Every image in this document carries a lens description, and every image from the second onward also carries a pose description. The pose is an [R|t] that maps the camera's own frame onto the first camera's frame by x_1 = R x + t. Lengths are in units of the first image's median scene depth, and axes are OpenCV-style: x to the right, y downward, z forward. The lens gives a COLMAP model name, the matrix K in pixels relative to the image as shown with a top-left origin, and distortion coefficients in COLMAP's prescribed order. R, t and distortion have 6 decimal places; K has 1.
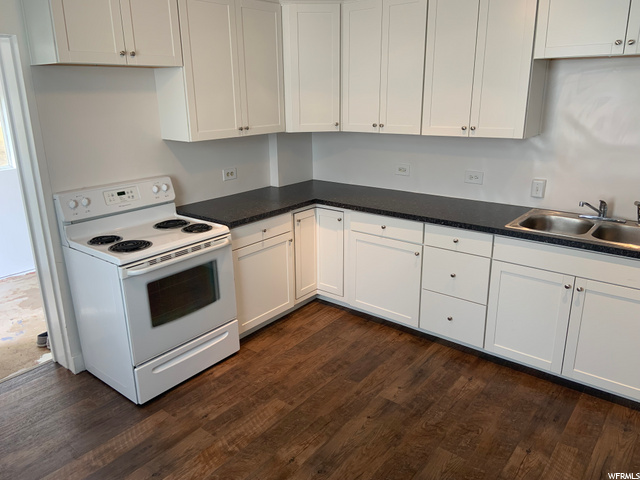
lens RADIAL K [[489.9, 0, 315.9], [0, 489.9, 239.3], [0, 0, 1]] dist [0.098695, -0.019765]
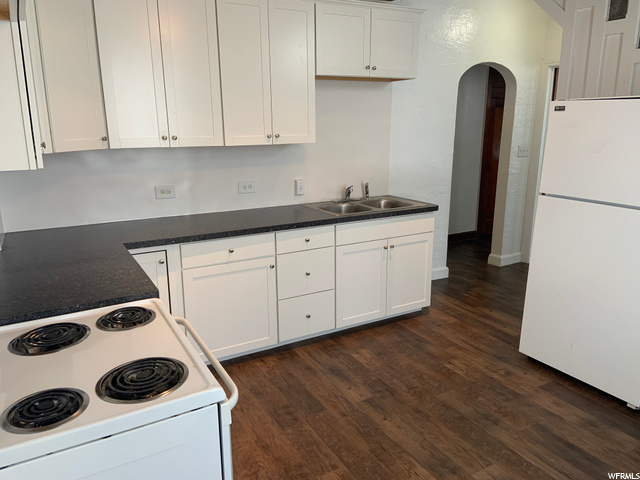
lens RADIAL K [[489.9, 0, 319.2], [0, 489.9, 235.8], [0, 0, 1]] dist [0.098695, -0.019765]
pose [[0.352238, -0.205627, 0.913042, -0.654049], [0.277638, 0.954609, 0.107879, -0.110175], [-0.893782, 0.215496, 0.393339, 0.561936]]
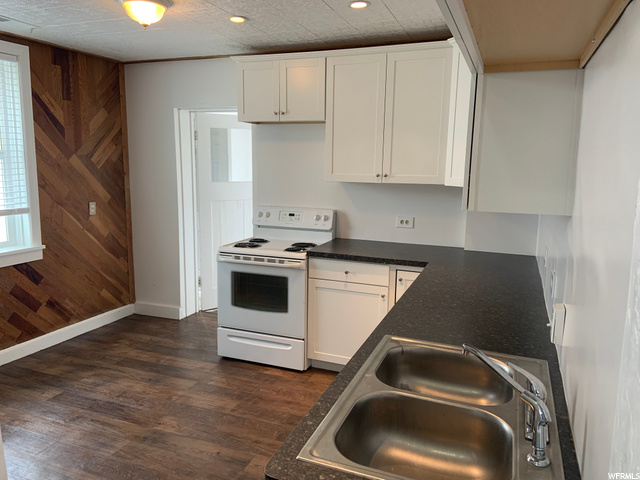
lens RADIAL K [[489.9, 0, 307.7], [0, 489.9, 238.6], [0, 0, 1]] dist [0.098695, -0.019765]
pose [[0.281460, 0.177369, -0.943038, 0.876068], [-0.299440, 0.949928, 0.089294, -0.161886], [0.911656, 0.257250, 0.320478, 0.632673]]
